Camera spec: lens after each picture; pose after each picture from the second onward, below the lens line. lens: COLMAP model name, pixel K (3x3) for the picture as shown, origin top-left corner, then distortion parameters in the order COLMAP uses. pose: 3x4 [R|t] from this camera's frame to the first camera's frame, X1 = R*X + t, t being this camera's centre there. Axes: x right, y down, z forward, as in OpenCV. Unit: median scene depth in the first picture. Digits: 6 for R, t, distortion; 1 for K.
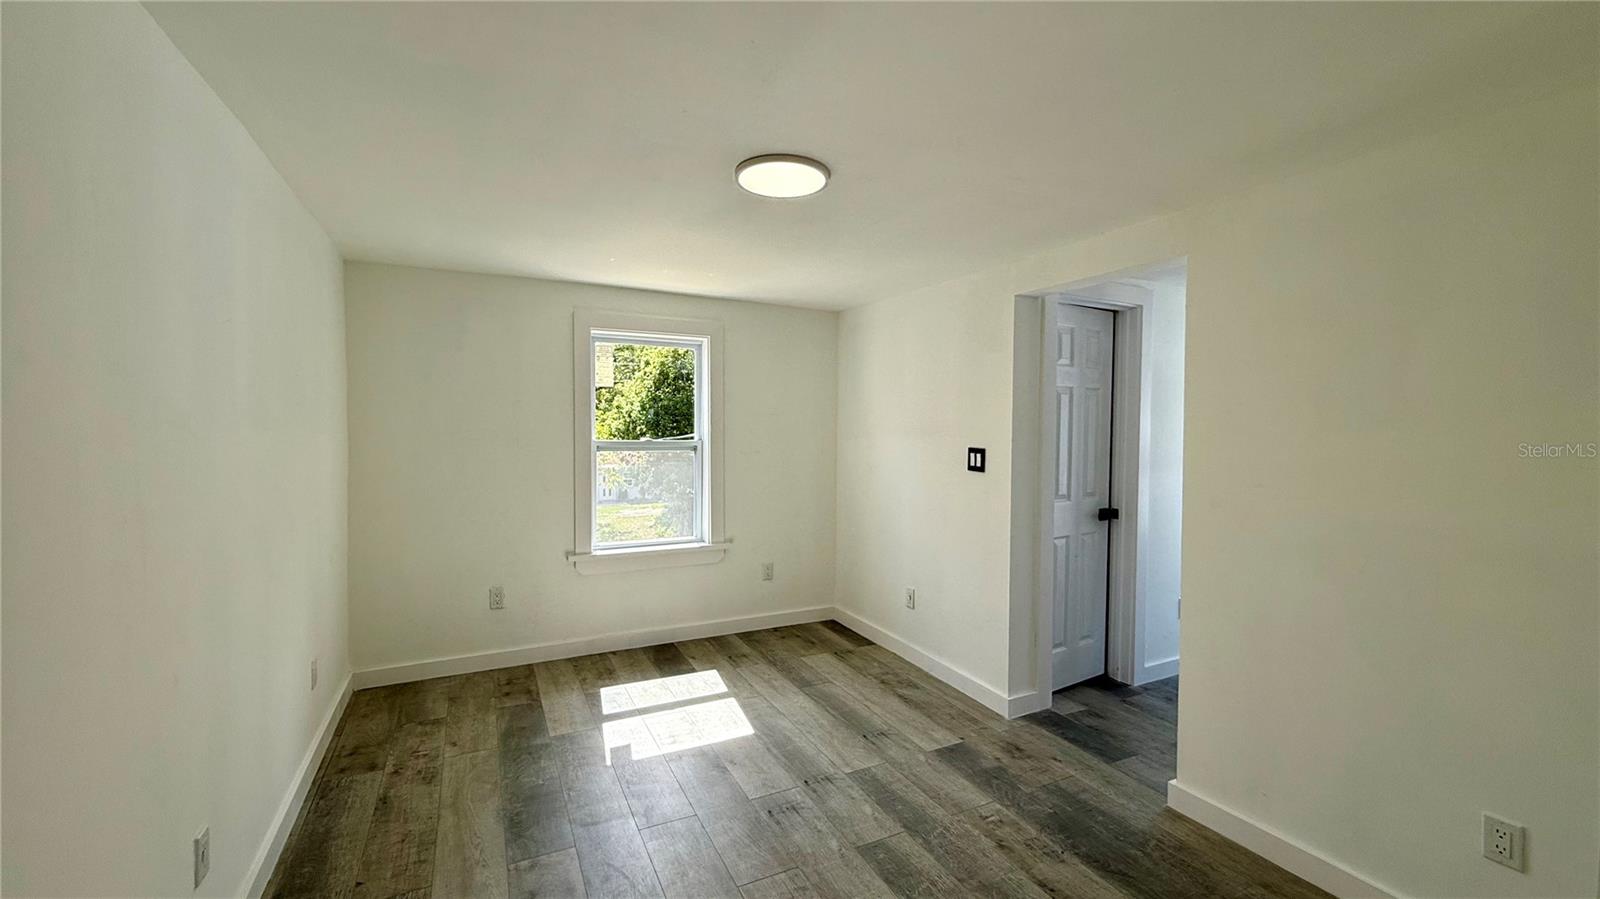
lens RADIAL K [[635.5, 0, 794.7], [0, 635.5, 448.8], [0, 0, 1]] dist [0.001032, 0.000004]
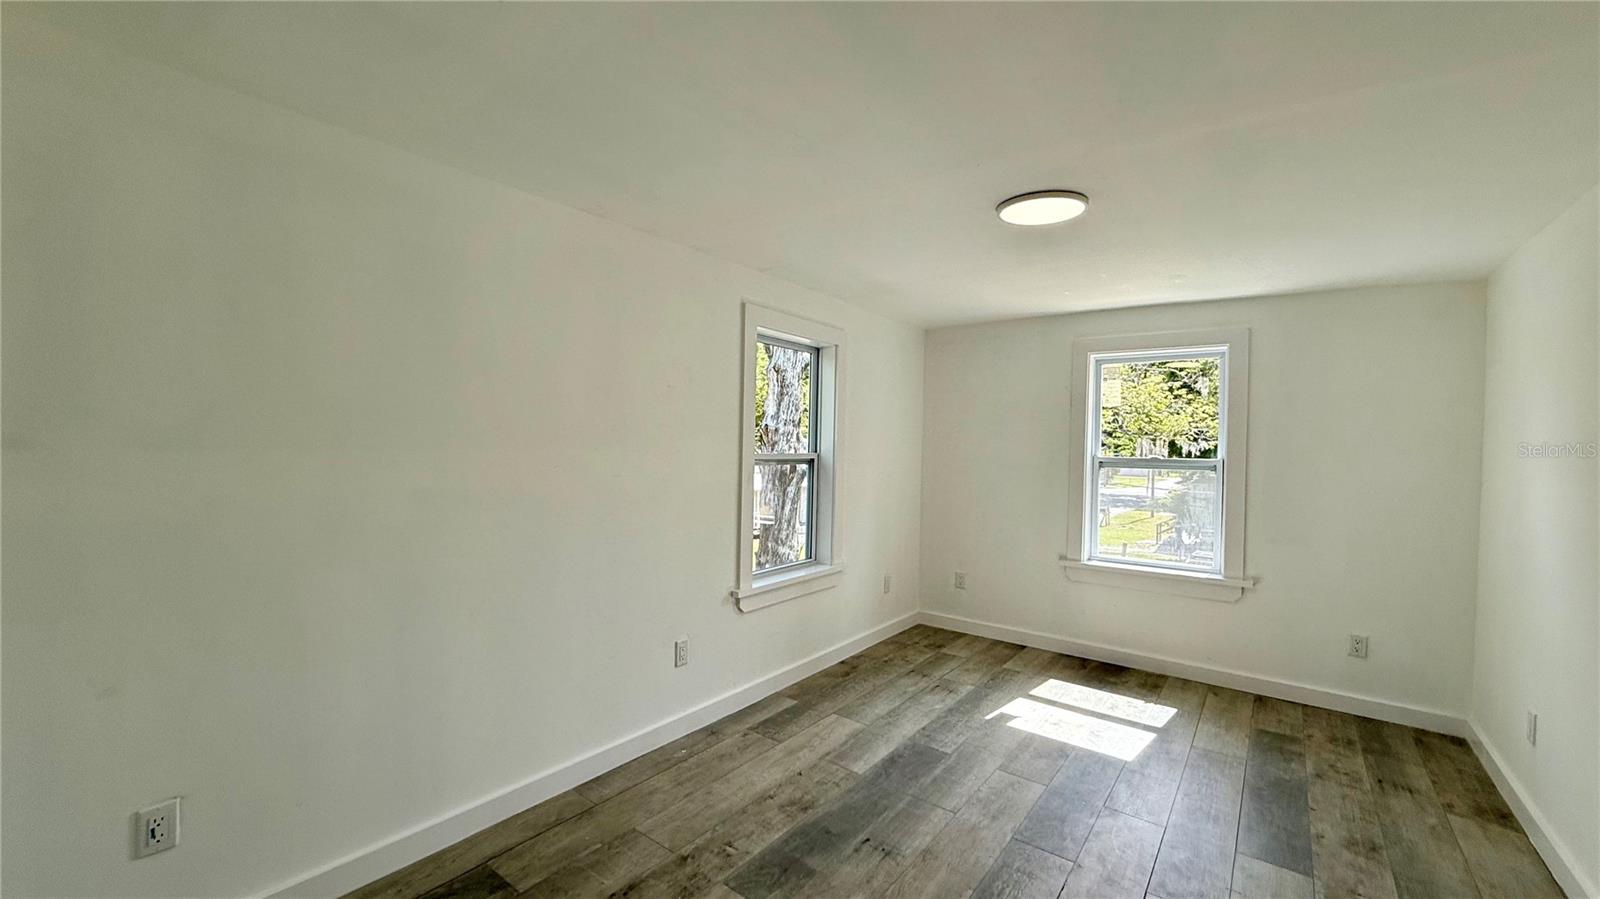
lens RADIAL K [[635.5, 0, 794.7], [0, 635.5, 448.8], [0, 0, 1]] dist [0.001032, 0.000004]
pose [[0.443635, 0.016949, -0.896047, 0.432595], [-0.051194, 0.998668, -0.006456, 0.006093], [0.894744, 0.048736, 0.443912, 0.077128]]
